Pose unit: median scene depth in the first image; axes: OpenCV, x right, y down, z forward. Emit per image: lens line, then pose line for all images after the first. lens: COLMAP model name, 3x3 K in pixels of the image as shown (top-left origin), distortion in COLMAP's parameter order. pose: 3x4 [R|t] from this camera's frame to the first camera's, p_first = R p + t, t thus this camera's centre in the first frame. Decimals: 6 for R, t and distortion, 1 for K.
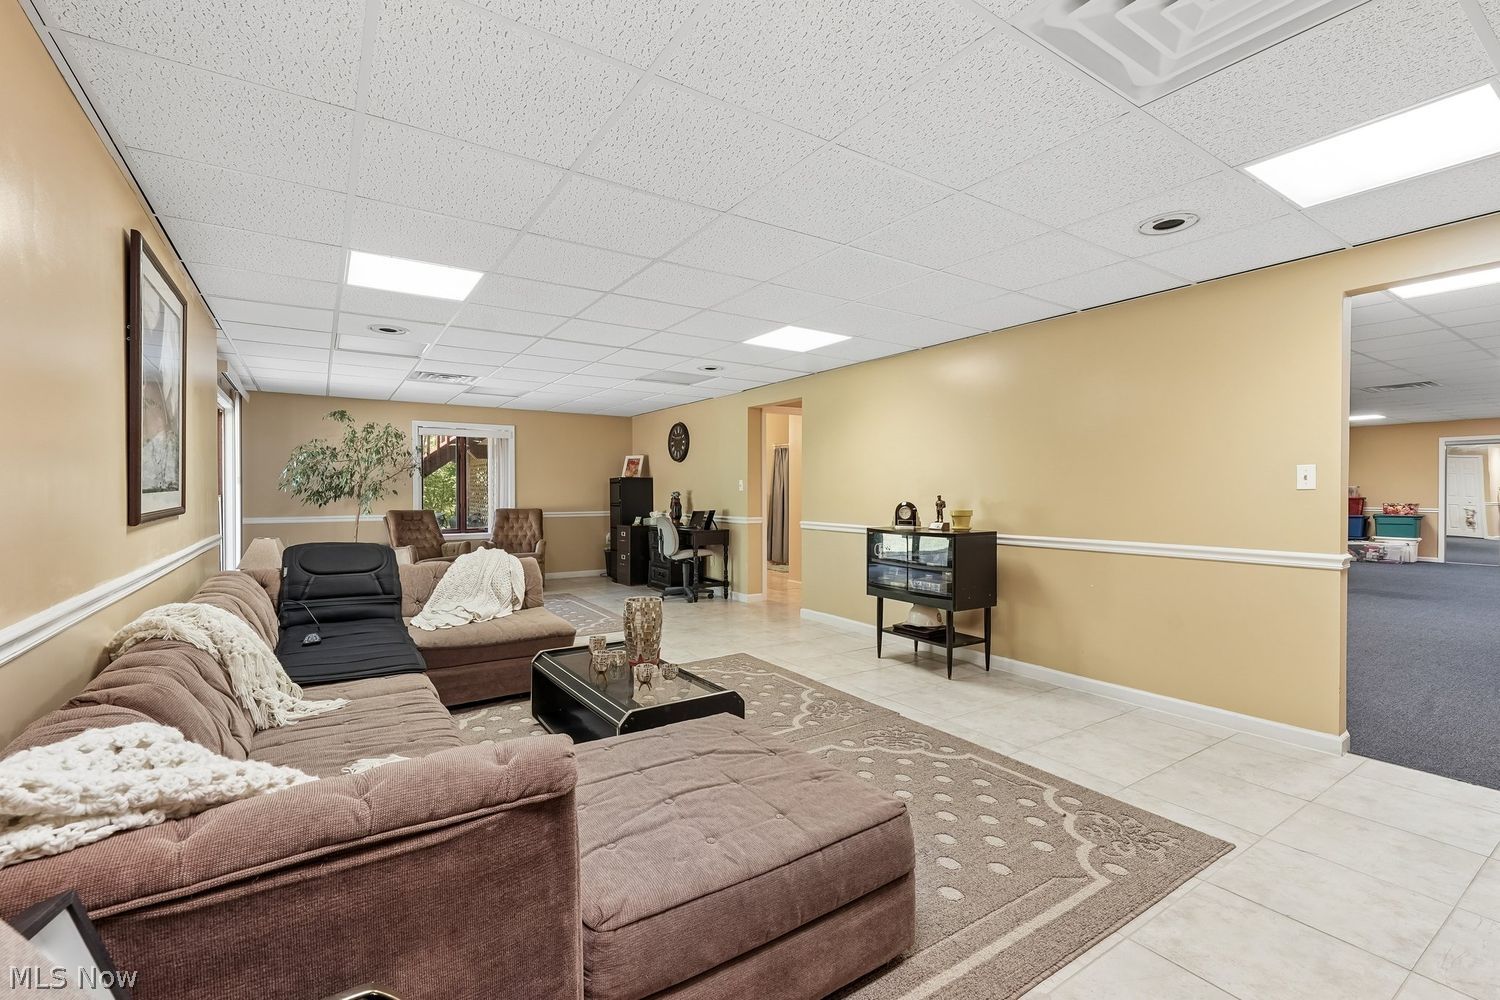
lens RADIAL K [[652.8, 0, 751.5], [0, 652.8, 492.6], [0, 0, 1]] dist [-0.001142, -0.000279]
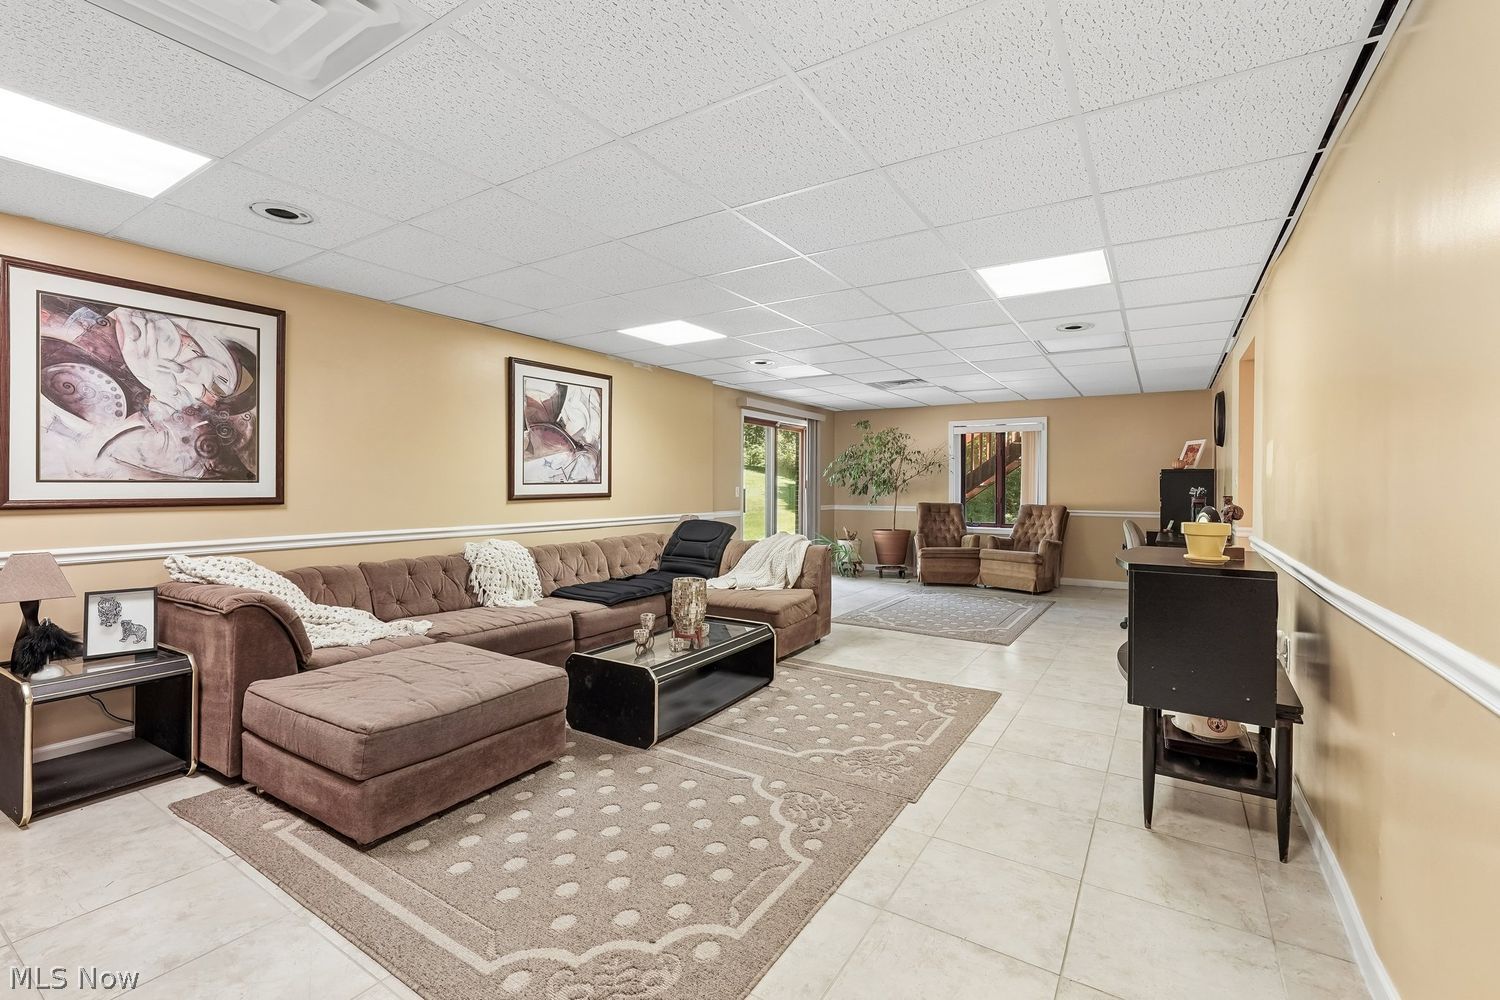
lens RADIAL K [[652.8, 0, 741.9], [0, 652.8, 496.7], [0, 0, 1]] dist [-0.001142, -0.000279]
pose [[0.401574, 0.019436, -0.915620, 0.730425], [-0.006696, 0.999810, 0.018286, -0.003379], [0.915802, -0.001212, 0.401628, 0.504588]]
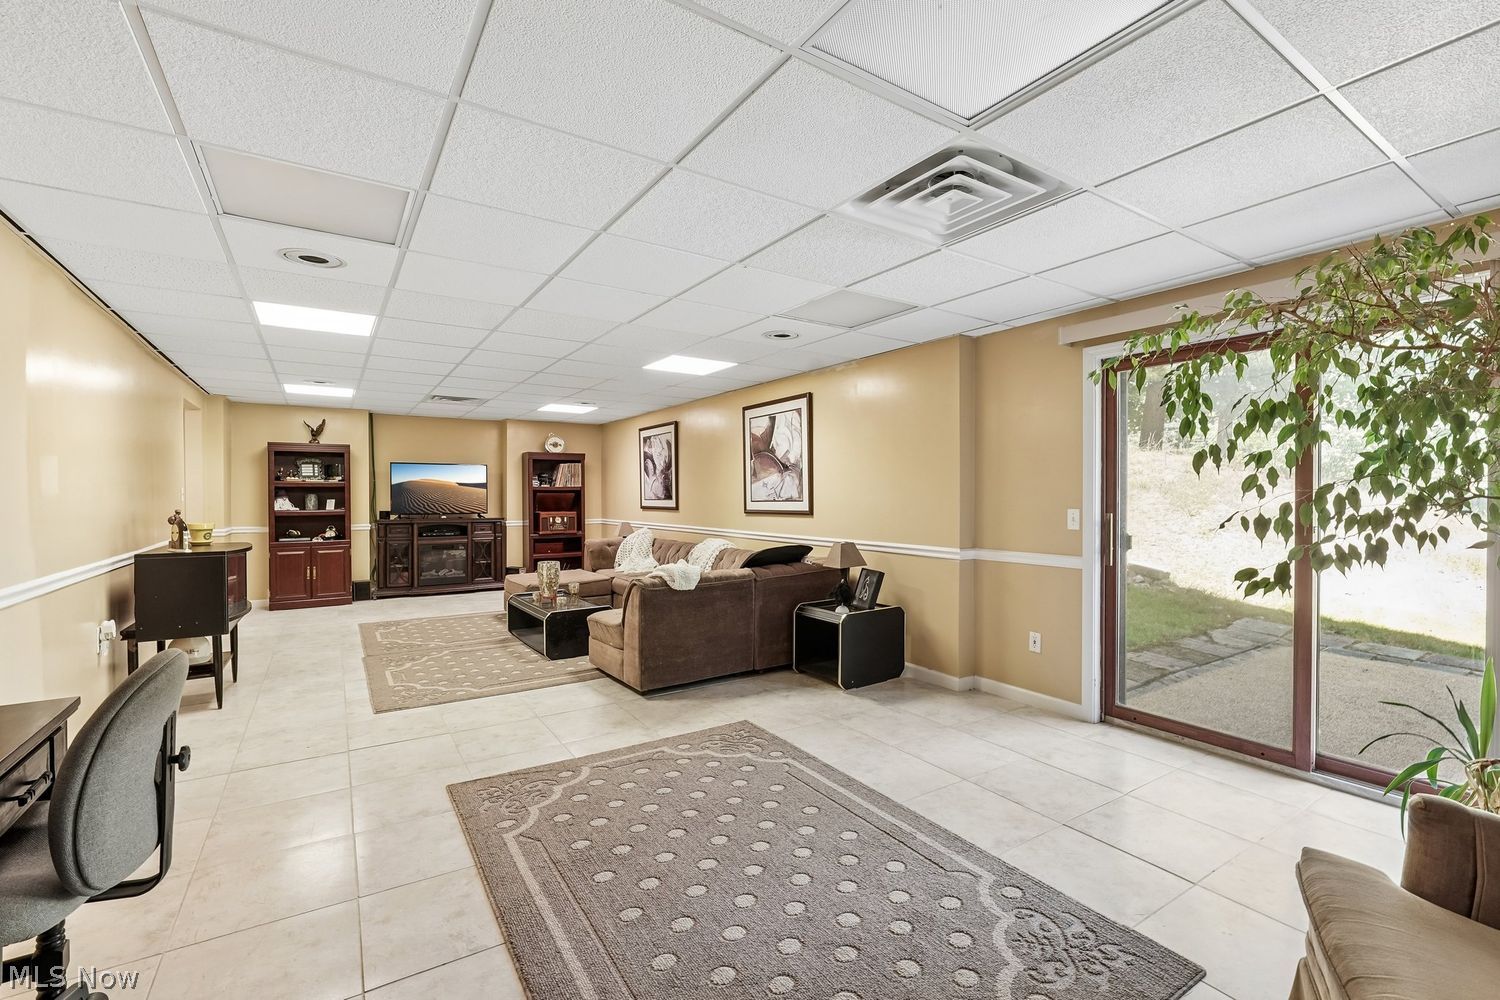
lens RADIAL K [[652.8, 0, 750.2], [0, 652.8, 503.9], [0, 0, 1]] dist [-0.001142, -0.000279]
pose [[-0.999999, 0.000043, -0.001430, -0.580186], [0.000021, 0.999881, 0.015398, -0.020644], [0.001430, 0.015398, -0.999880, 2.248034]]
